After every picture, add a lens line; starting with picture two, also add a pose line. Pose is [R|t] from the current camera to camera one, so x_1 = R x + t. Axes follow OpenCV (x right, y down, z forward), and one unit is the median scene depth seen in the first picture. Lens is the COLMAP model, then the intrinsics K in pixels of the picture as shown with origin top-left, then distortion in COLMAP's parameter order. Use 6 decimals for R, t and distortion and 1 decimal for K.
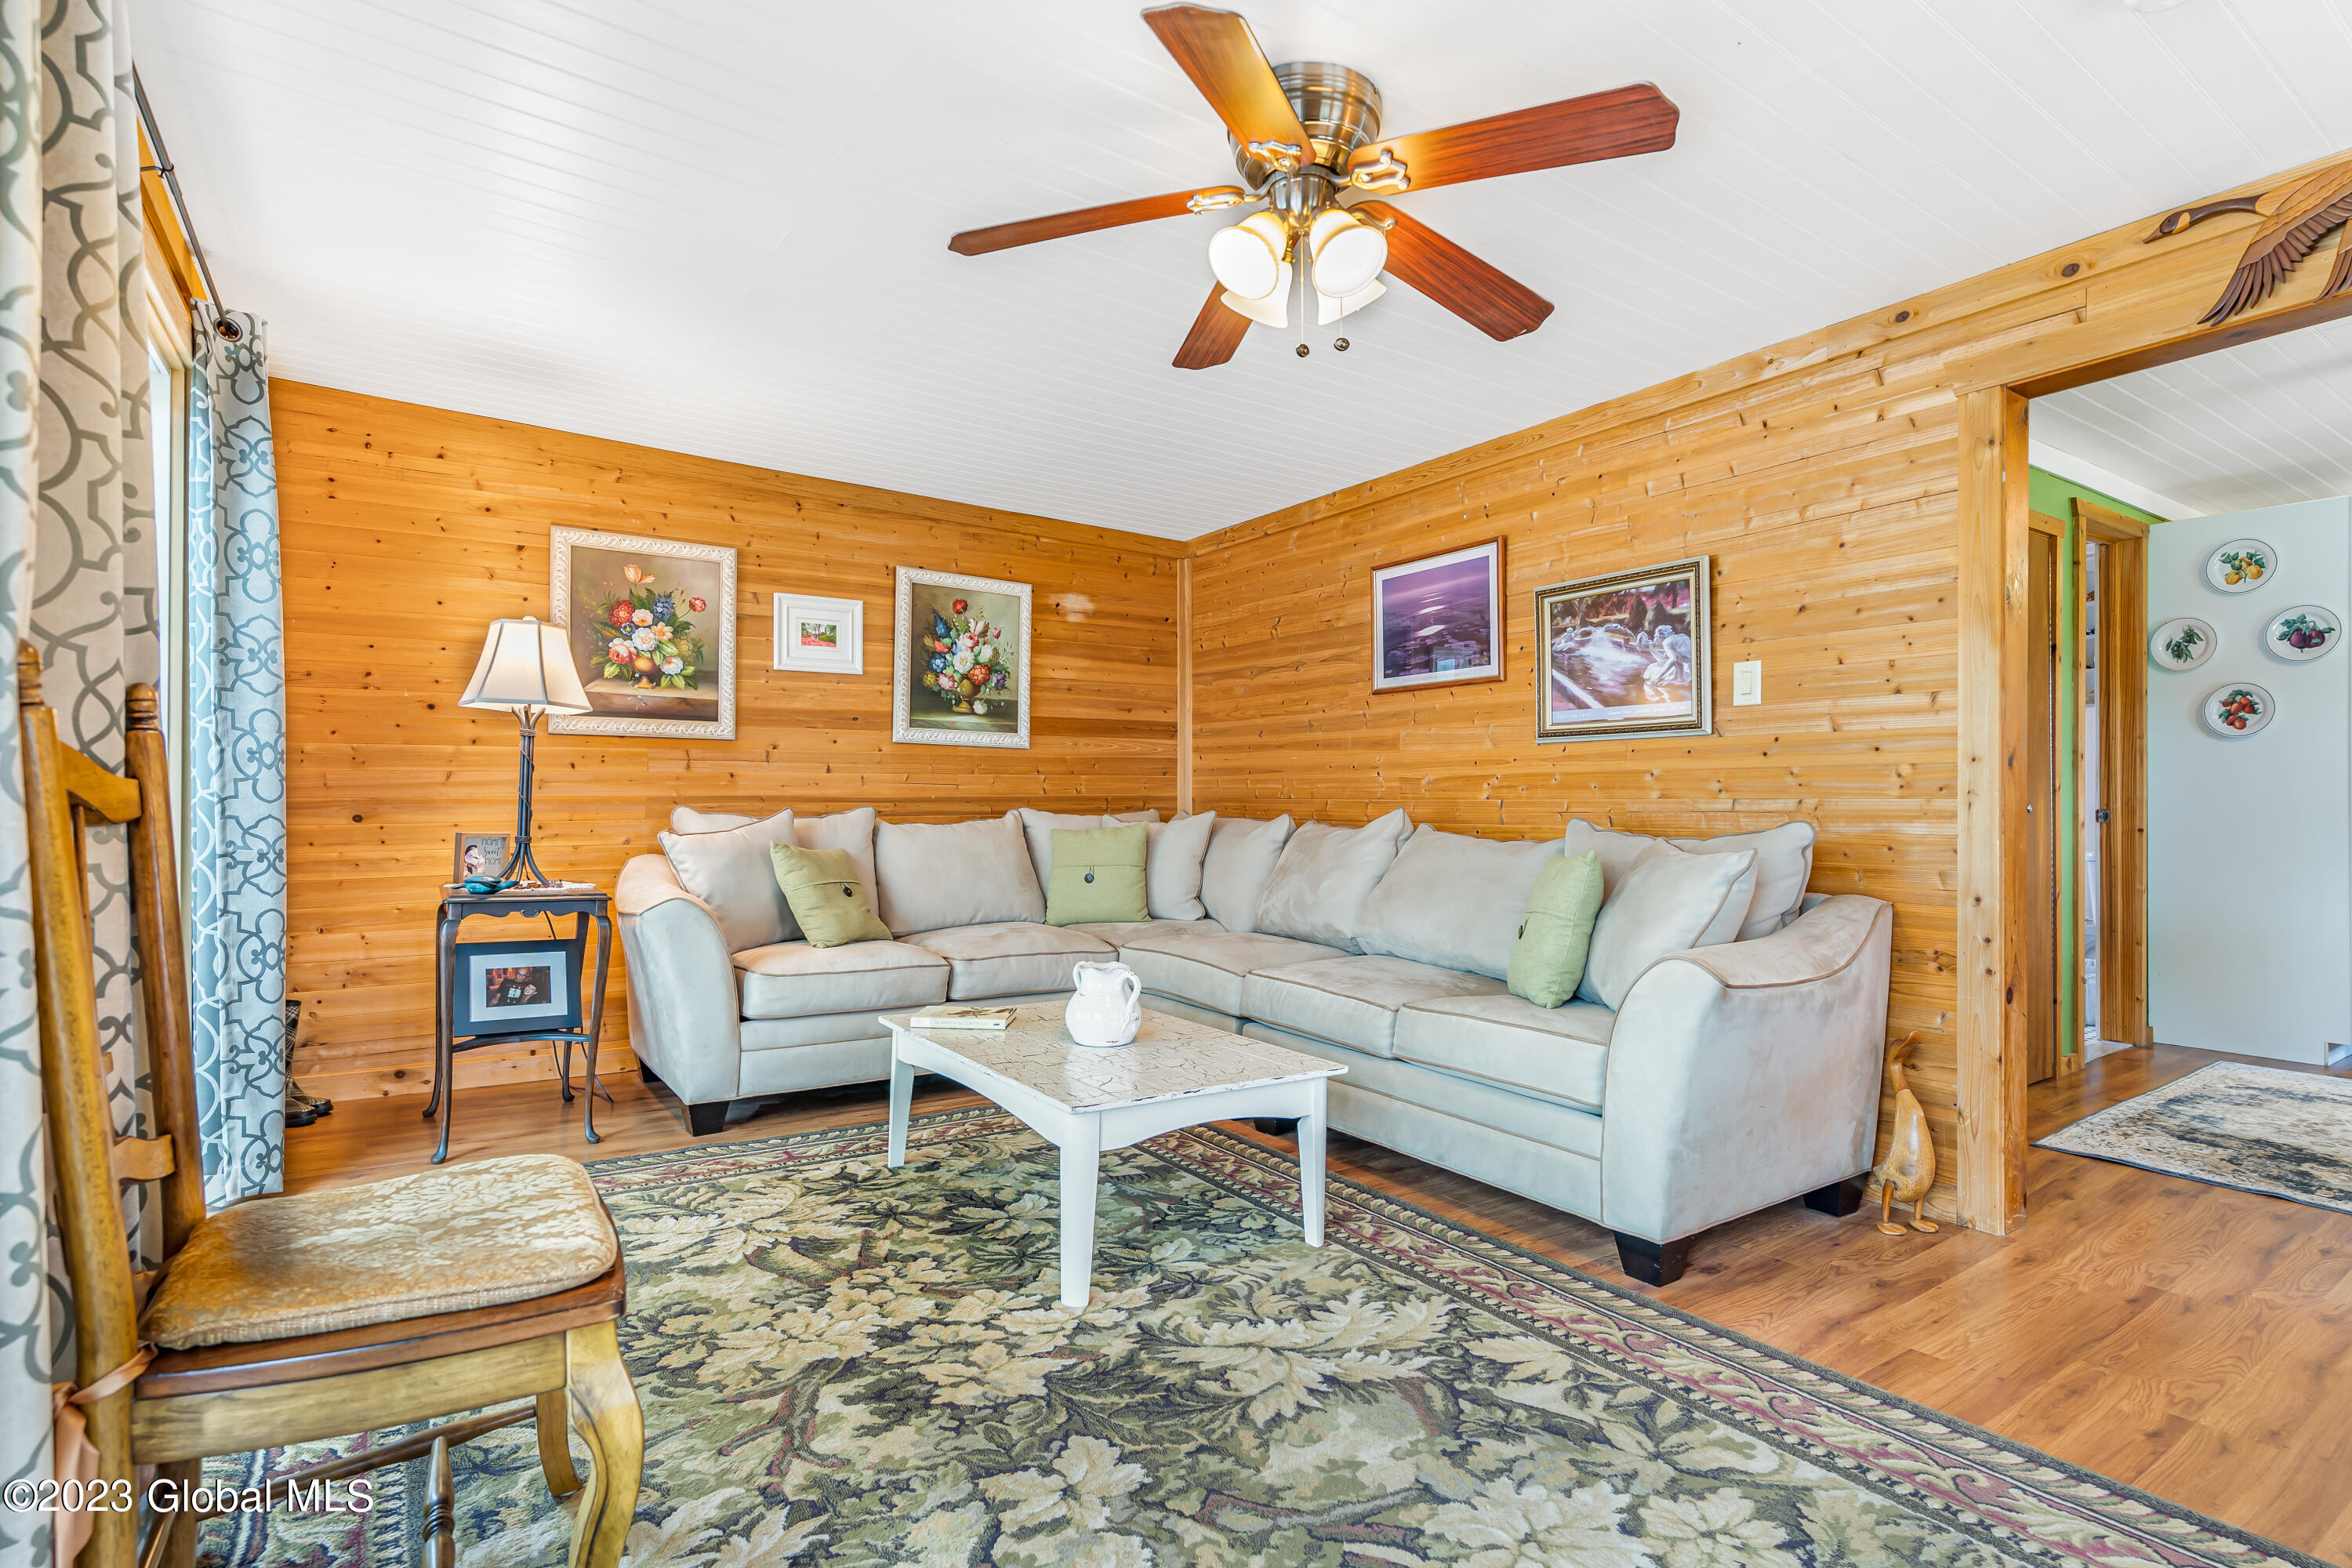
lens RADIAL K [[1141.0, 0, 1176.0], [0, 1141.0, 784.0], [0, 0, 1]] dist [0.001893, -0.000307]
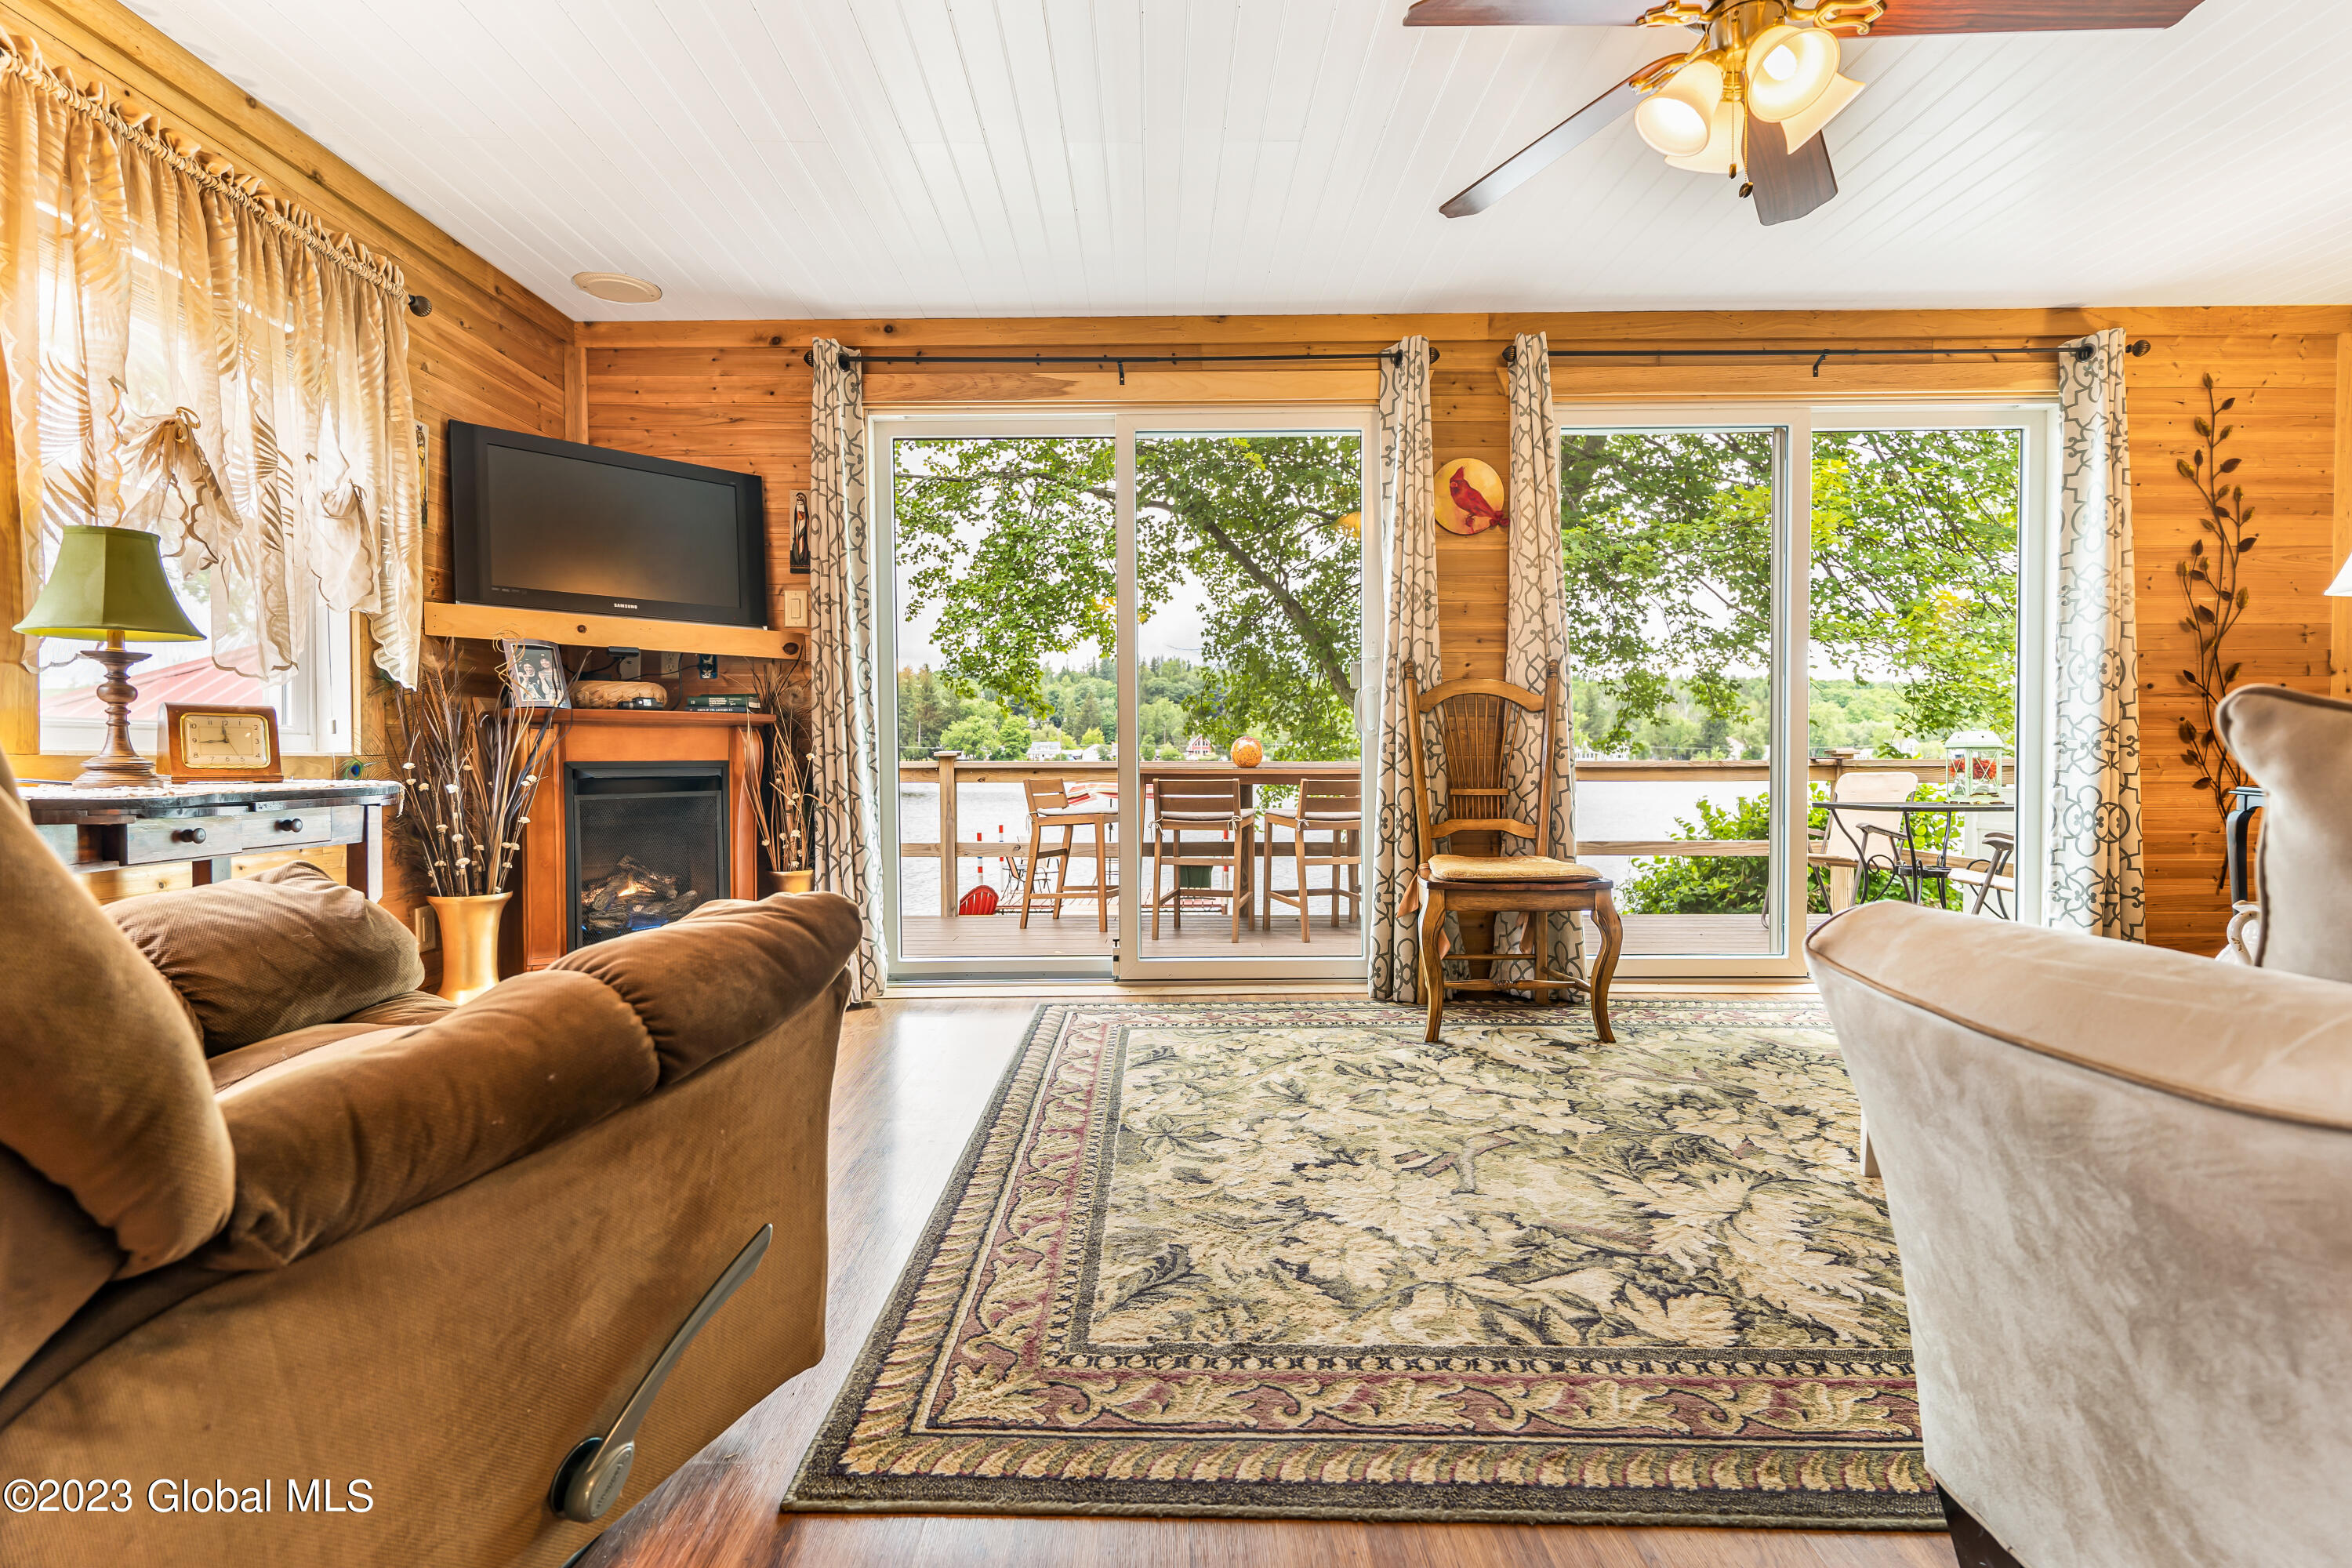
lens RADIAL K [[1122.2, 0, 1169.6], [0, 1122.2, 772.3], [0, 0, 1]] dist [0.009623, -0.000730]
pose [[-0.561094, 0.015996, -0.827598, 1.157027], [0.012744, 0.999862, 0.010686, 0.088089], [0.827654, -0.004551, -0.561220, 1.124294]]
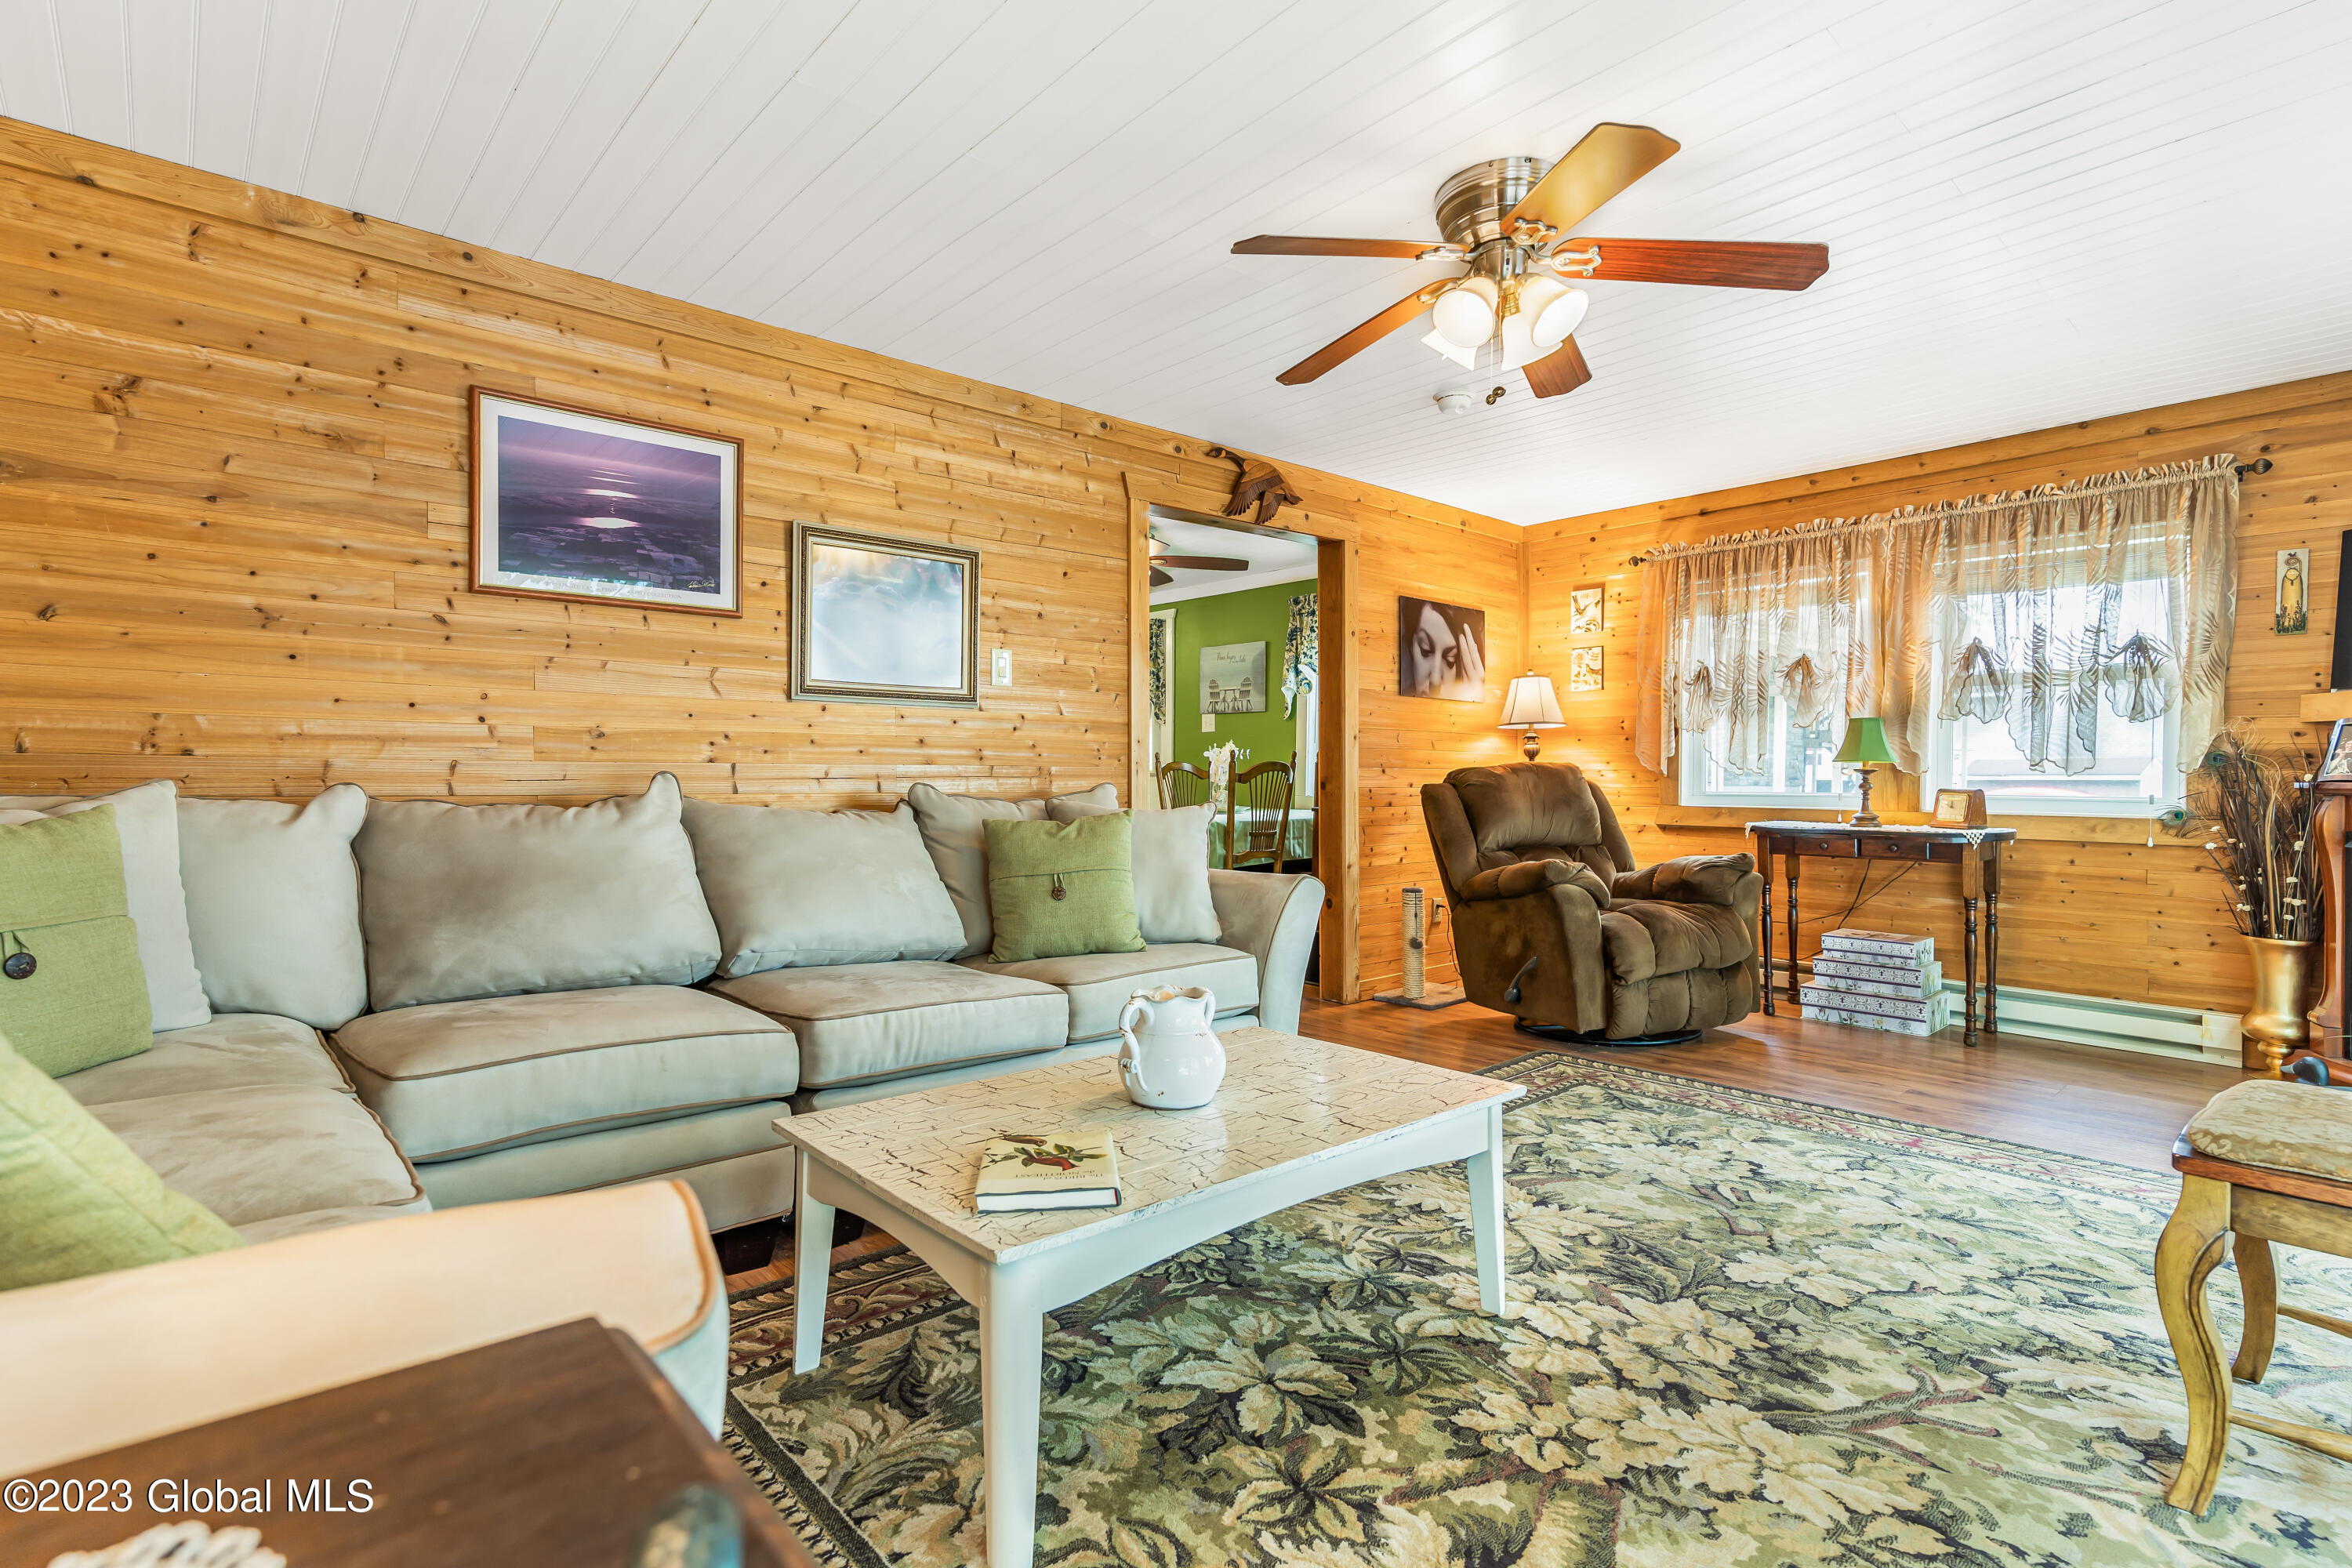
lens RADIAL K [[1122.2, 0, 1169.6], [0, 1122.2, 772.3], [0, 0, 1]] dist [0.009623, -0.000730]
pose [[-0.120610, 0.003196, 0.992695, -1.025981], [-0.018146, 0.999821, -0.005424, 0.035758], [-0.992534, -0.018668, -0.120530, 1.476398]]
